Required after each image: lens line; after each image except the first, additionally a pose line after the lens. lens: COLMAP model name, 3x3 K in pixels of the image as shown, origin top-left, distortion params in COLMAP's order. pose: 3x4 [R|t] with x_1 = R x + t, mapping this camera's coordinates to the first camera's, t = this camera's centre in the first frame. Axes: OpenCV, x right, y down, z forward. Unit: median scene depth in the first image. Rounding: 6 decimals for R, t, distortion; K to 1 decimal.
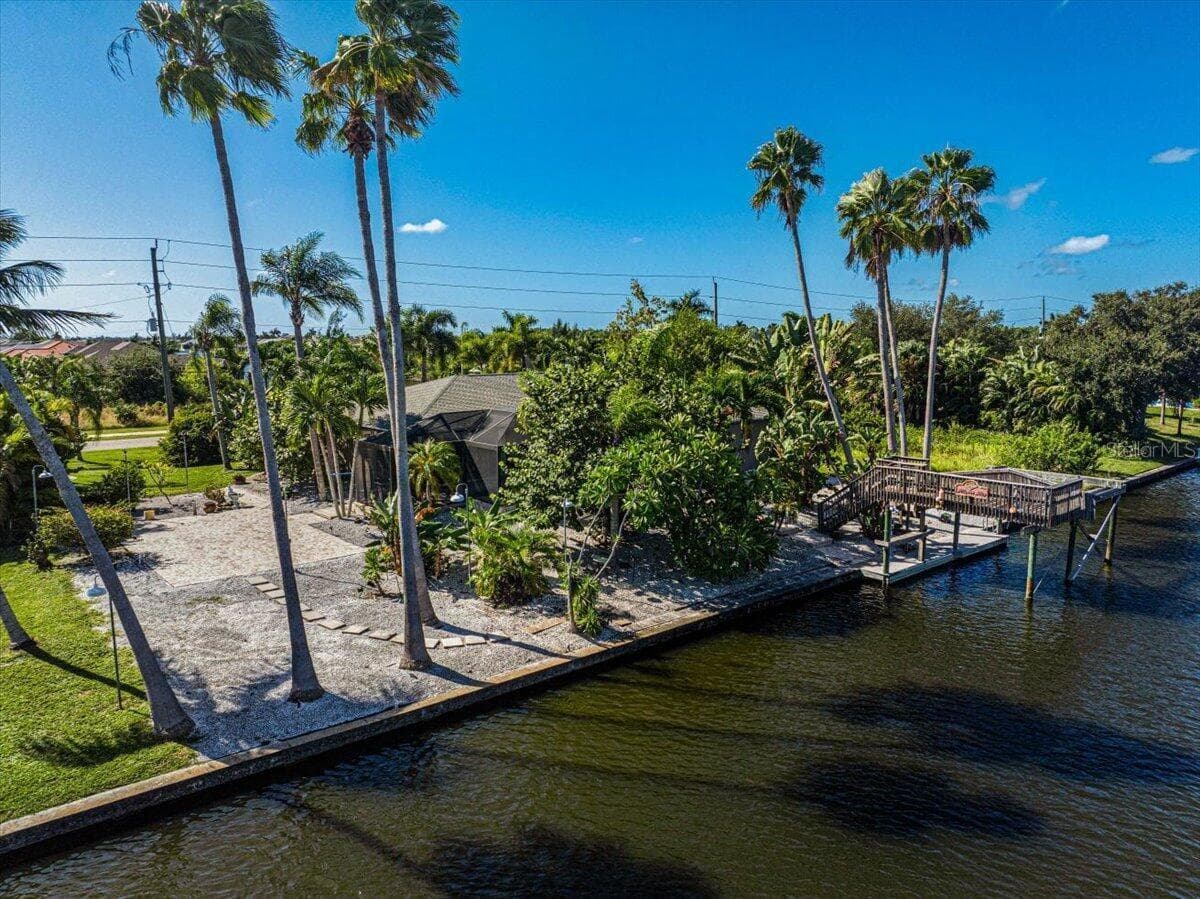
lens RADIAL K [[846.0, 0, 600.0], [0, 846.0, 449.5], [0, 0, 1]] dist [-0.037299, 0.005021]
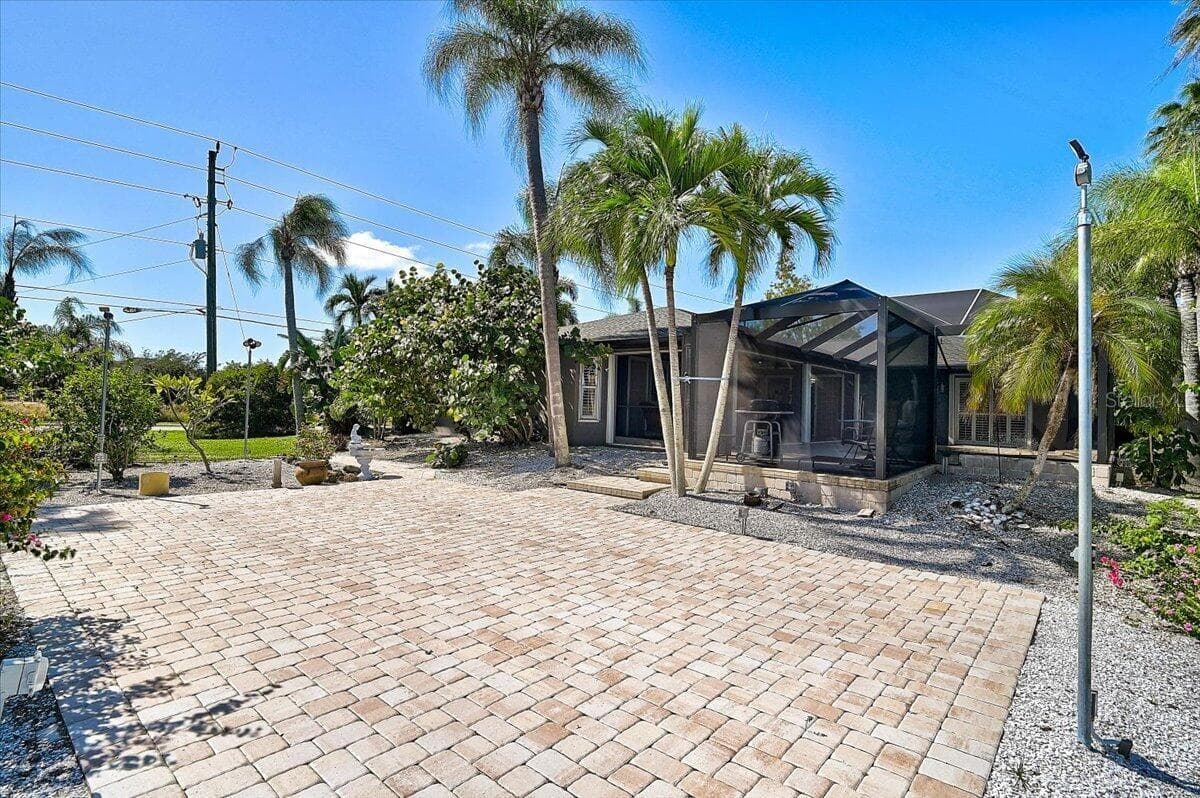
lens RADIAL K [[563.4, 0, 587.6], [0, 563.4, 398.2], [0, 0, 1]] dist [-0.000742, -0.000208]
pose [[0.989982, 0.040788, 0.135175, -0.523736], [-0.018752, 0.986866, -0.160446, 0.107763], [-0.139944, 0.156304, 0.977745, 0.990664]]
